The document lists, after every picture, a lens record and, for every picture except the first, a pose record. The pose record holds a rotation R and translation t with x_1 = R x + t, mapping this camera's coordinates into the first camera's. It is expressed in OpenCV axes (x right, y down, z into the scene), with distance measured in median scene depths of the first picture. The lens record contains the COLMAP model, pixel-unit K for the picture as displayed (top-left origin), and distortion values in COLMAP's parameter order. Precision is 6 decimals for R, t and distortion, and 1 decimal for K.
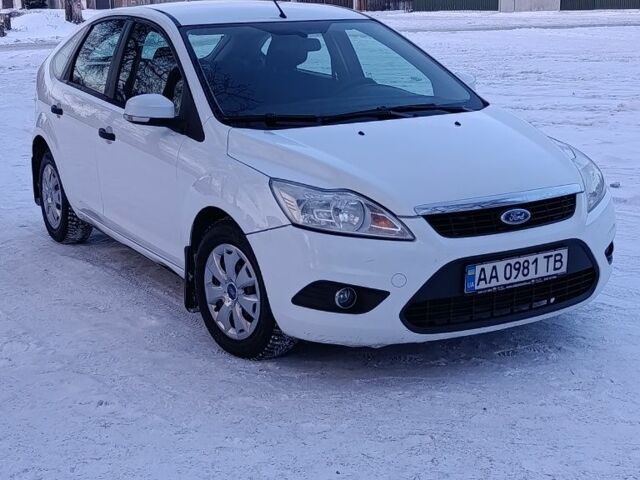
lens RADIAL K [[1016.2, 0, 321.2], [0, 1016.2, 262.5], [0, 0, 1]] dist [0.203884, -0.154547]
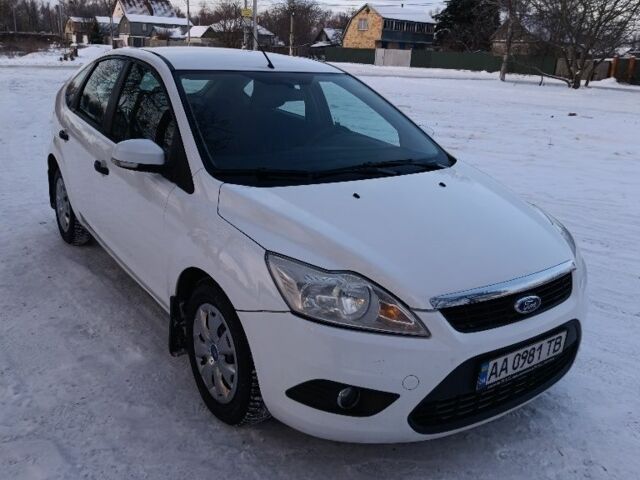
lens RADIAL K [[580.0, 0, 320.0], [0, 580.0, 240.0], [0, 0, 1]] dist [0.117098, -0.227475]
pose [[0.994223, 0.037735, 0.100486, -0.053561], [-0.043817, 0.997295, 0.059019, -0.122836], [-0.097987, -0.063081, 0.993186, 0.474619]]
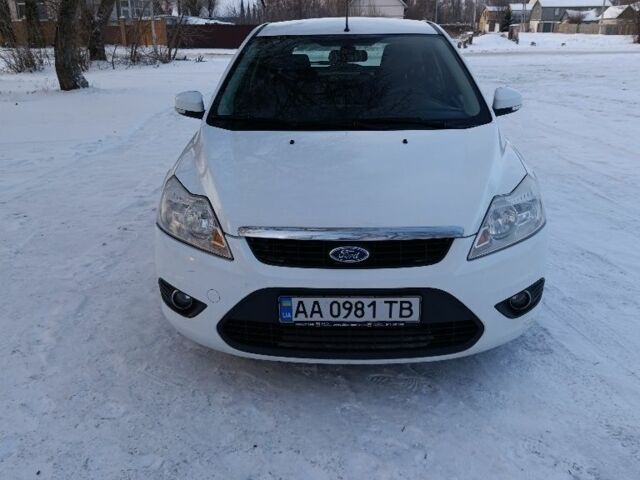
lens RADIAL K [[580.0, 0, 320.0], [0, 580.0, 240.0], [0, 0, 1]] dist [0.117098, -0.227475]
pose [[0.846737, 0.193334, -0.495640, 0.411356], [-0.142460, 0.980007, 0.138896, -0.122437], [0.512584, -0.046999, 0.857350, 0.521451]]
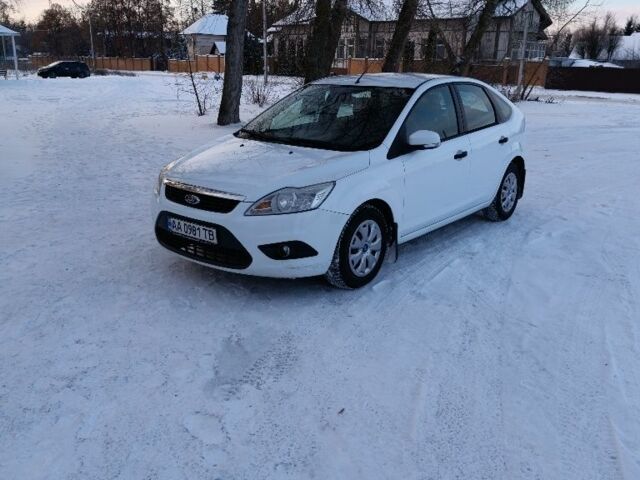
lens RADIAL K [[580.0, 0, 320.0], [0, 580.0, 240.0], [0, 0, 1]] dist [0.117098, -0.227475]
pose [[0.350077, 0.294972, -0.889066, 1.132371], [-0.261958, 0.942085, 0.209414, -0.236843], [0.899347, 0.159586, 0.407073, 0.778155]]
